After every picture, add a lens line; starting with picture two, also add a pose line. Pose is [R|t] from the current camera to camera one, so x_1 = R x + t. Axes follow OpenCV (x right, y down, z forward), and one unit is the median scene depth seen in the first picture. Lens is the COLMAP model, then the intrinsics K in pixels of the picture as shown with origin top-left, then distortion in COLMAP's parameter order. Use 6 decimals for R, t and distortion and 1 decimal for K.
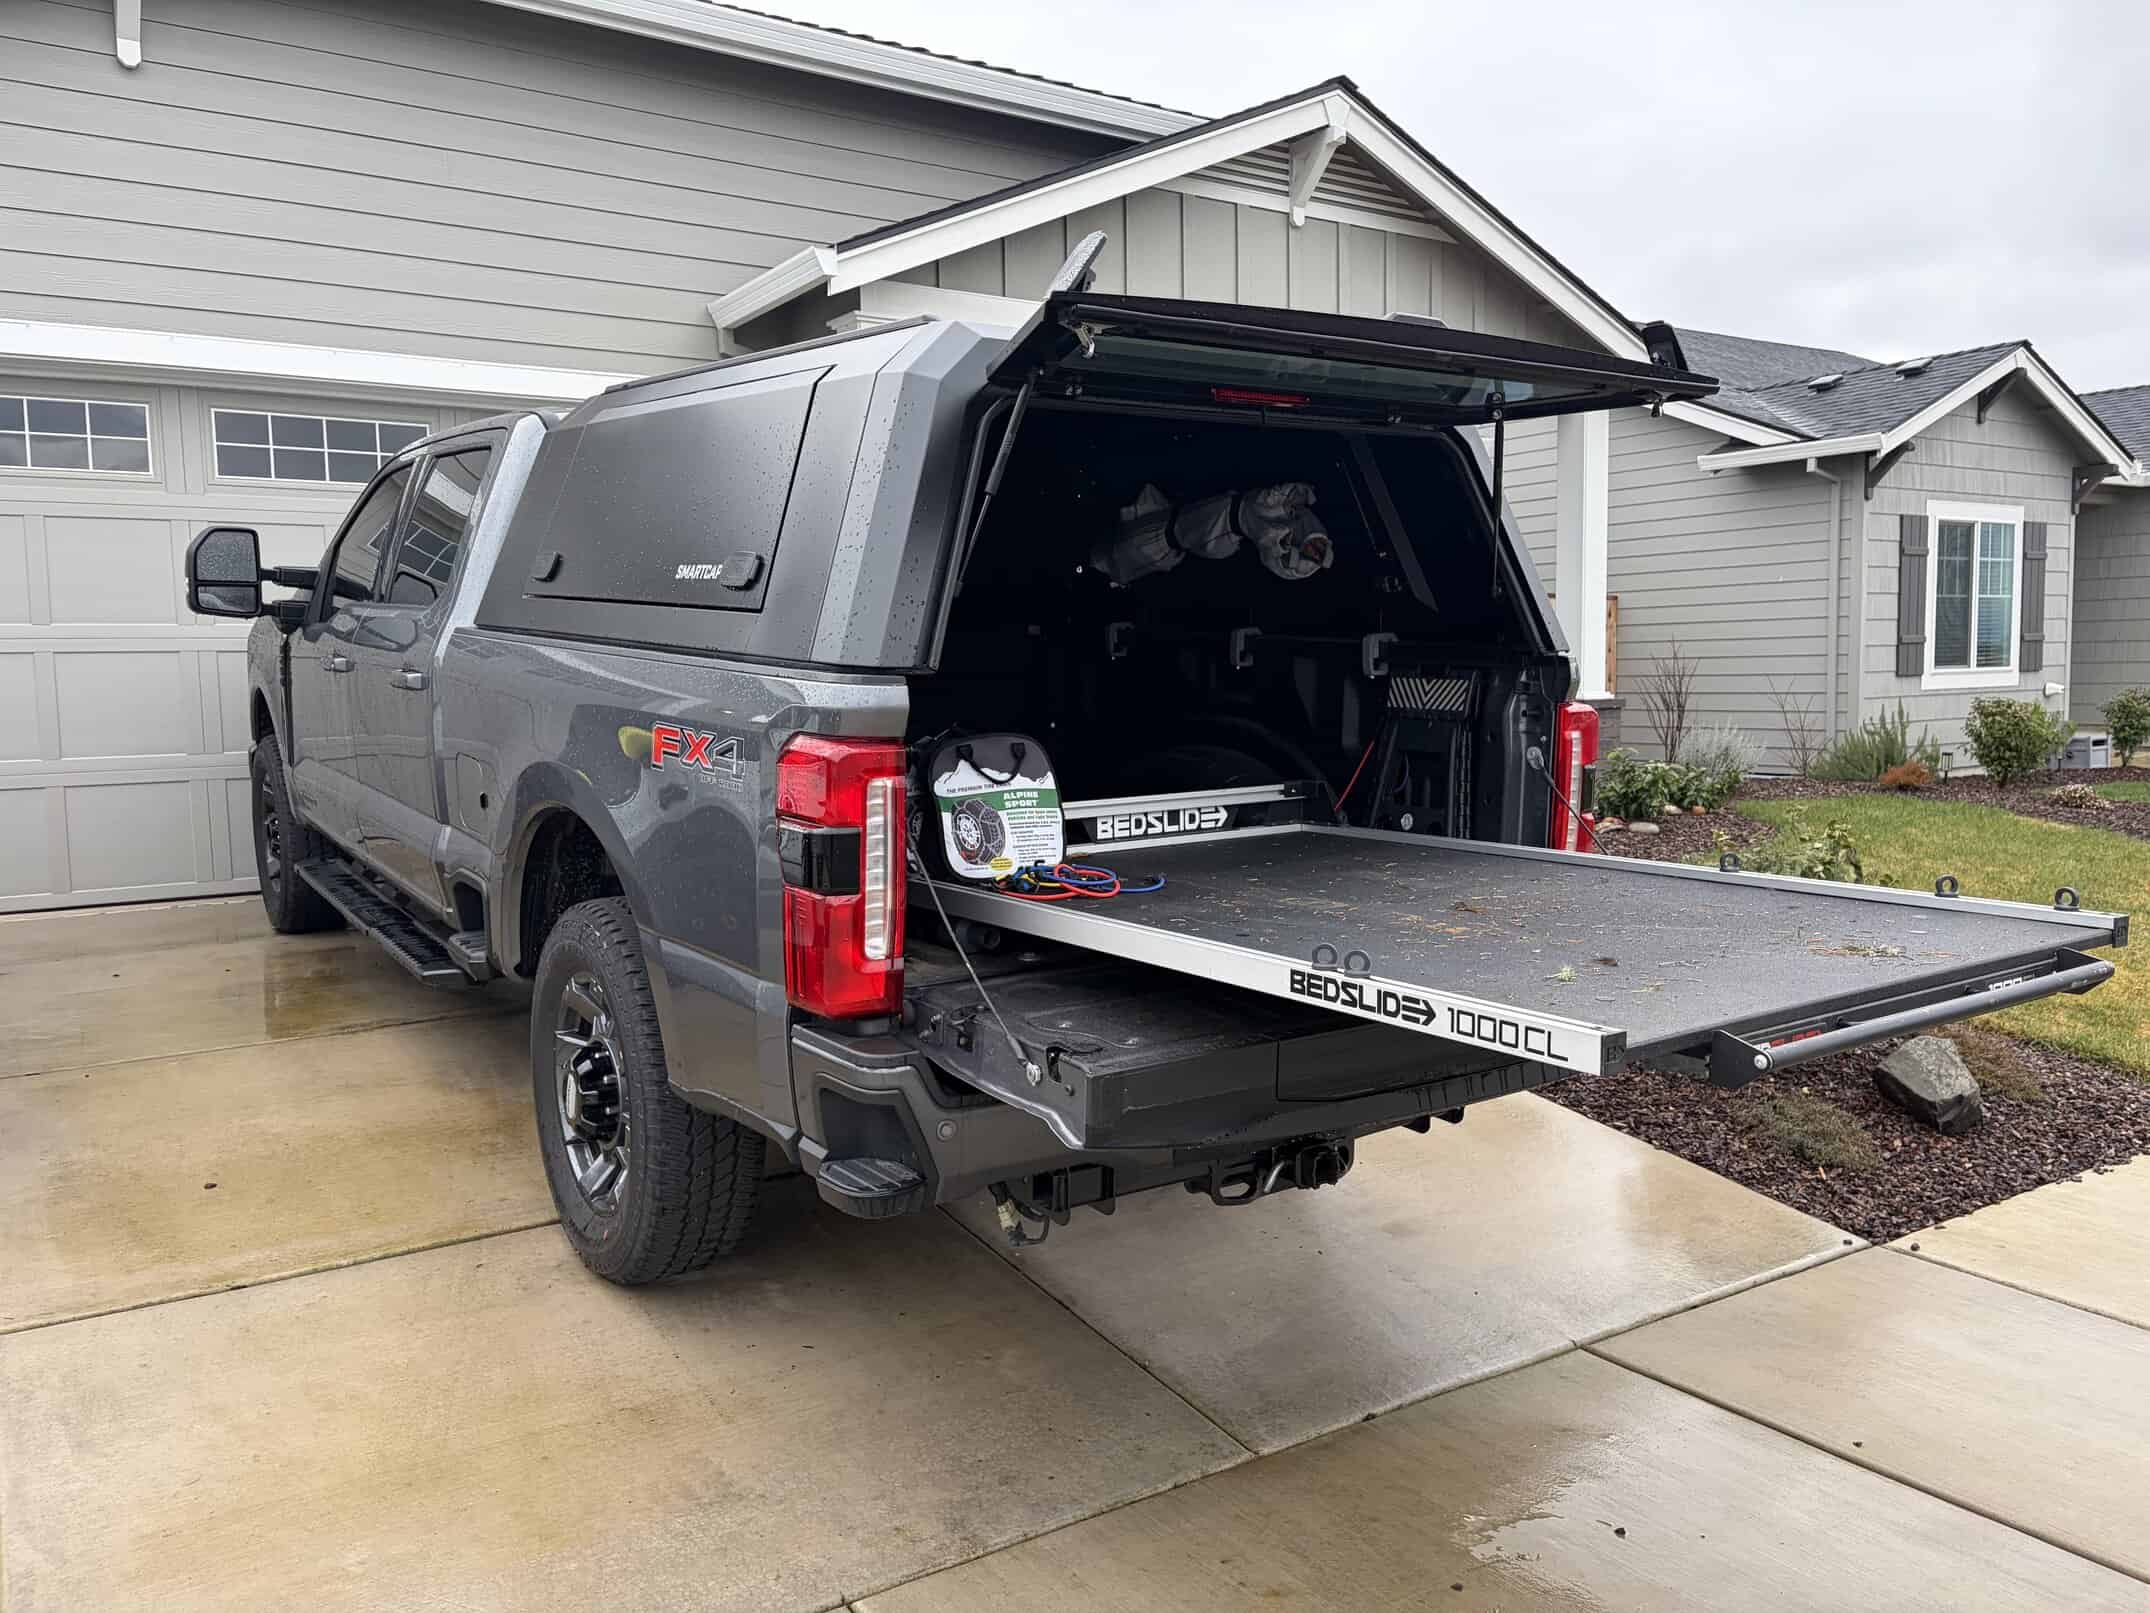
lens RADIAL K [[1623.3, 0, 1094.9], [0, 1623.3, 803.8], [0, 0, 1]] dist [0.063648, -0.076152]
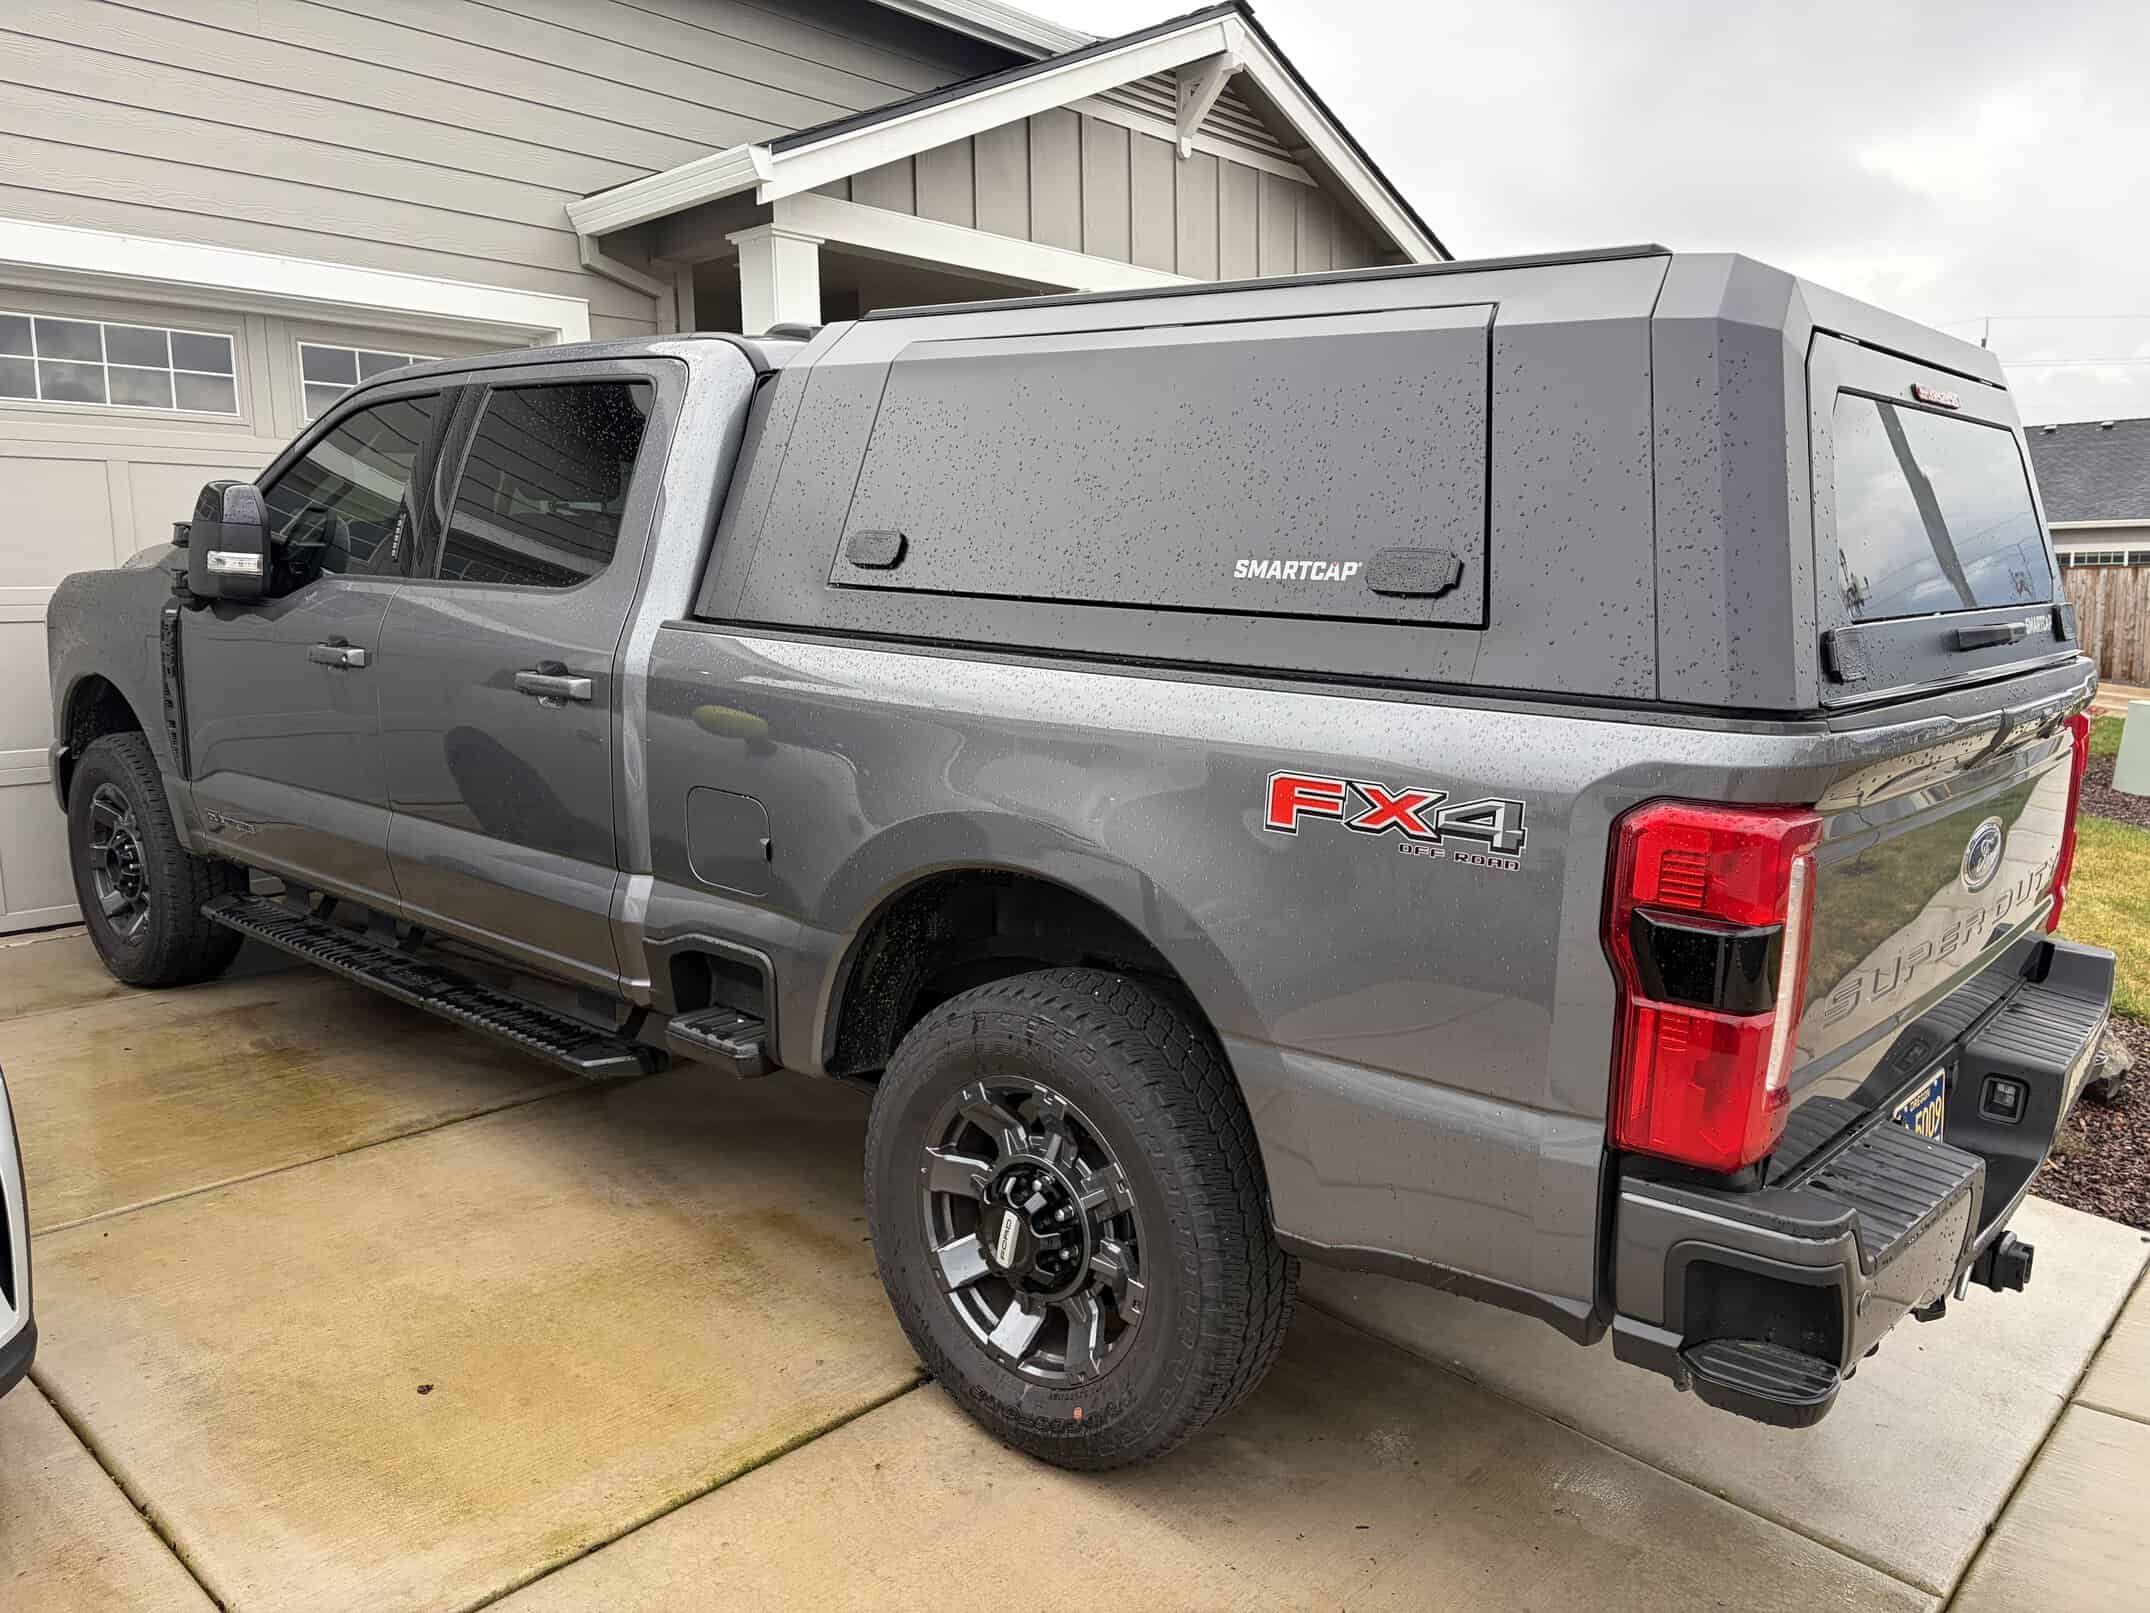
lens RADIAL K [[1623.3, 0, 1094.9], [0, 1623.3, 803.8], [0, 0, 1]] dist [0.063648, -0.076152]
pose [[0.968560, -0.031097, 0.246830, -0.382433], [0.021874, 0.998959, 0.040020, -0.047534], [-0.247818, -0.033363, 0.968232, 0.201854]]
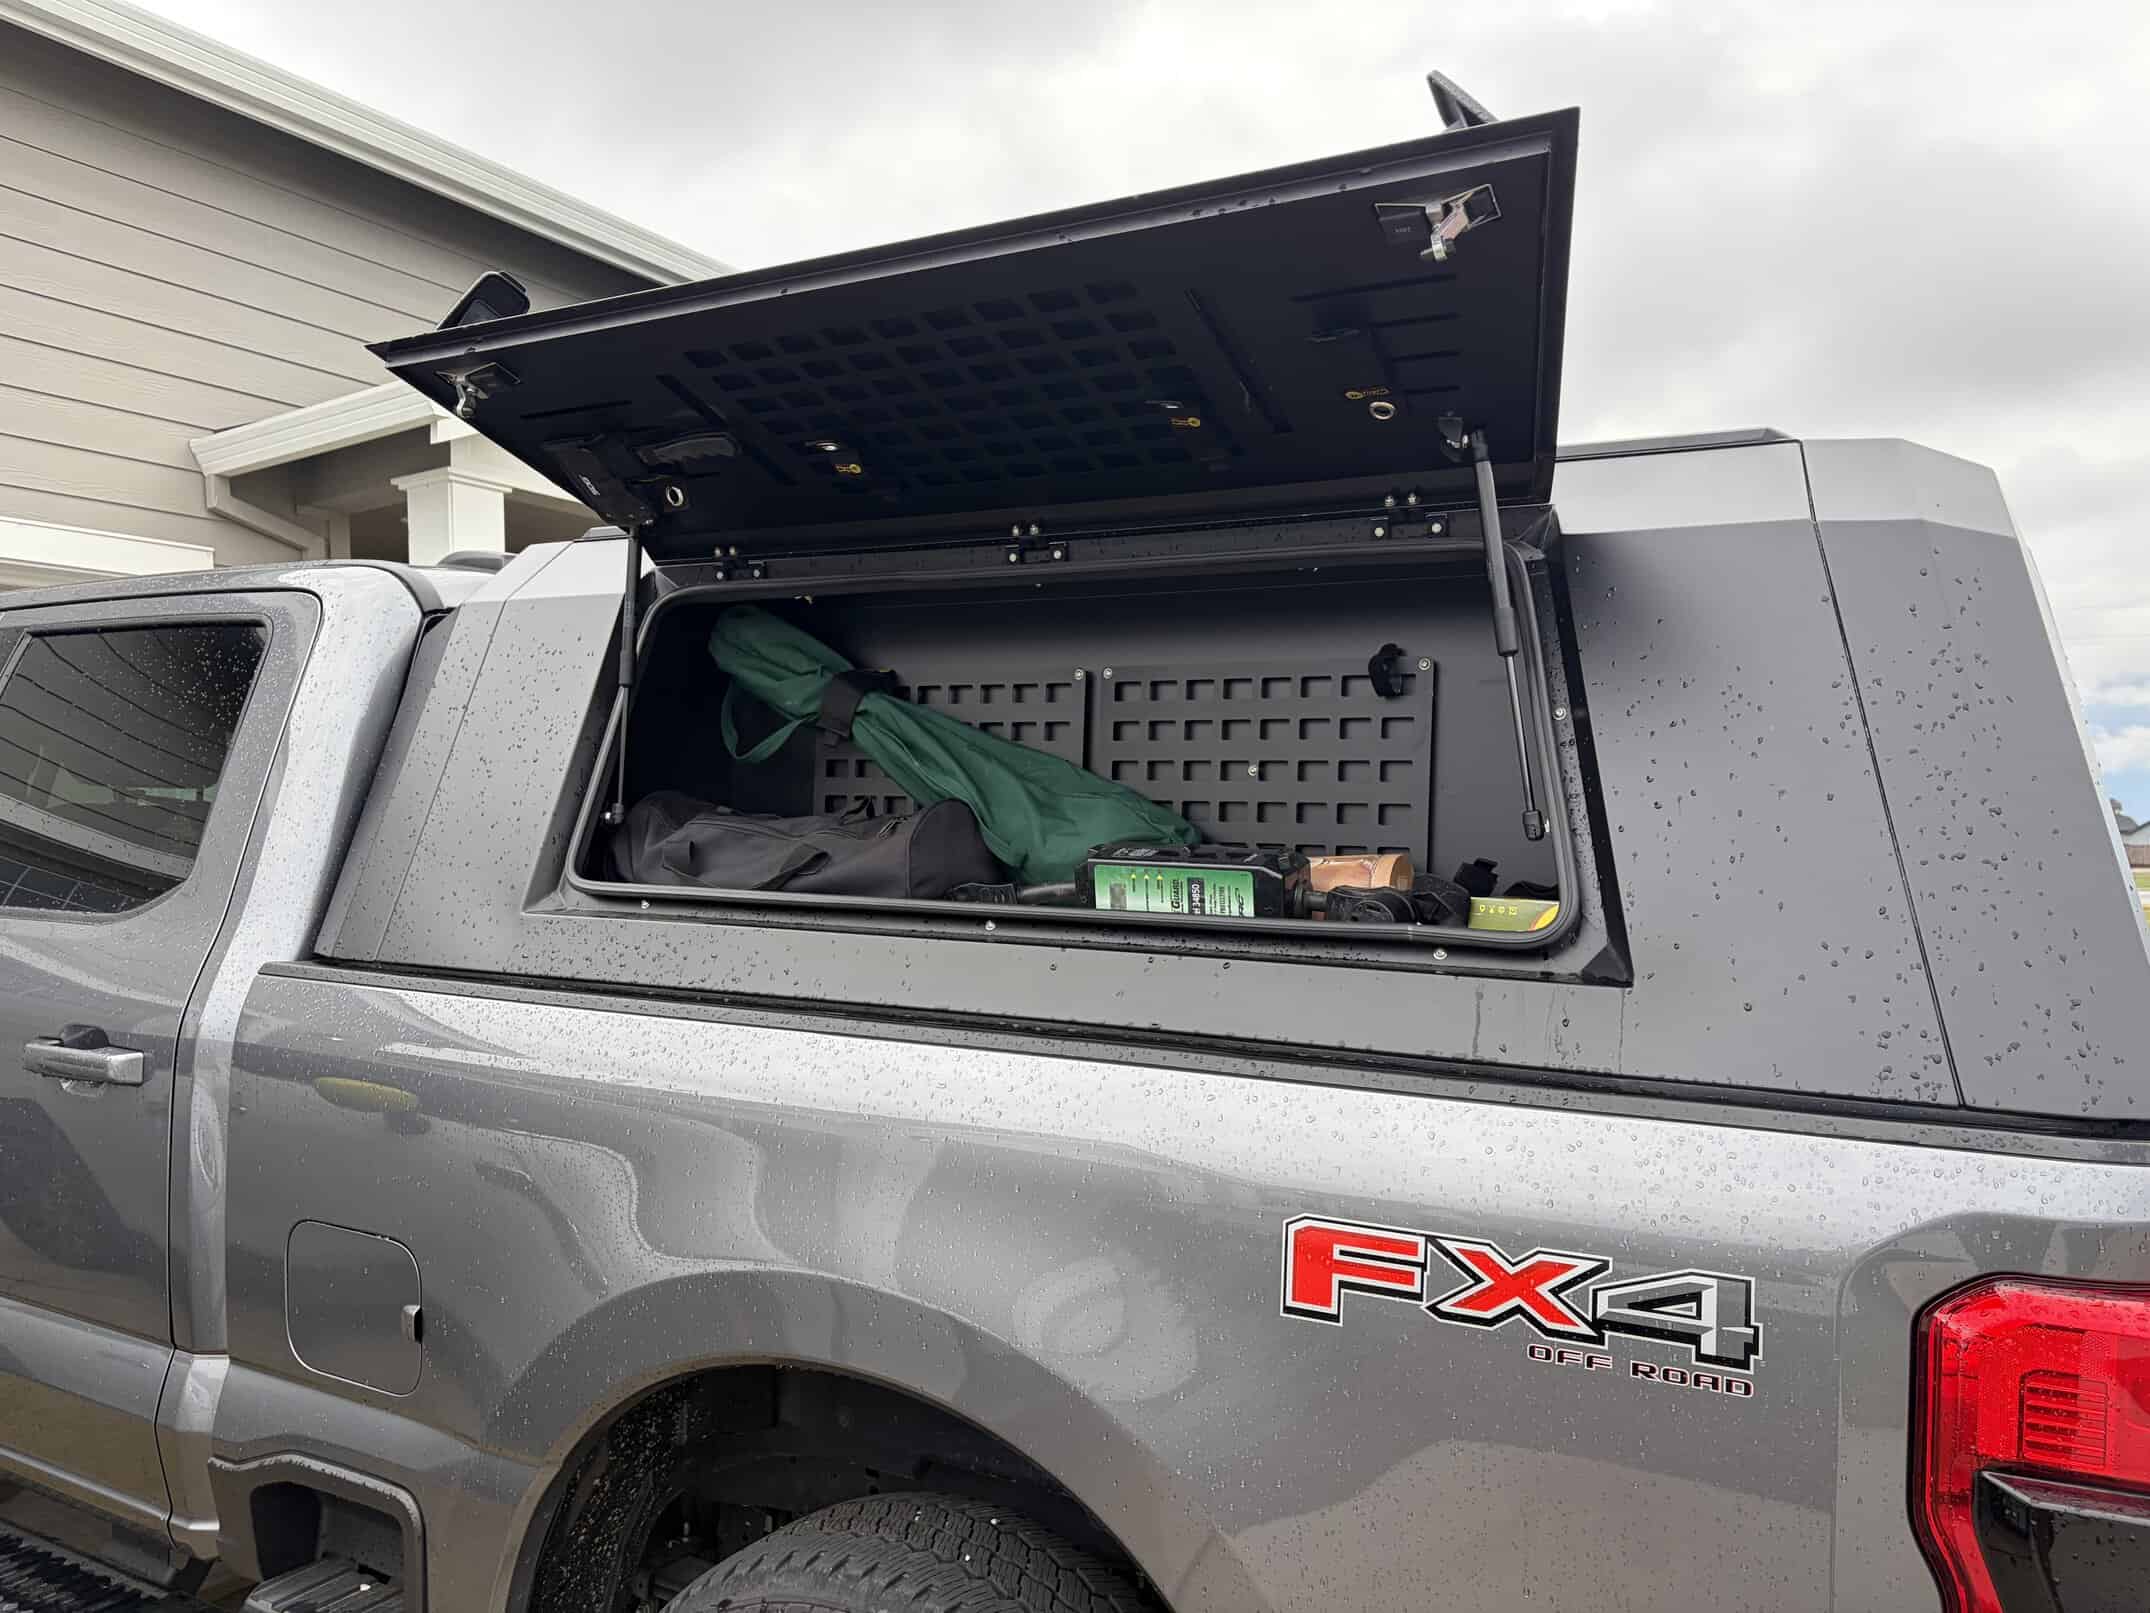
lens RADIAL K [[1623.3, 0, 1094.9], [0, 1623.3, 803.8], [0, 0, 1]] dist [0.063648, -0.076152]
pose [[0.904901, 0.002030, 0.425616, -0.370209], [0.053734, 0.991443, -0.118972, -0.081376], [-0.422216, 0.130528, 0.897049, 0.415409]]
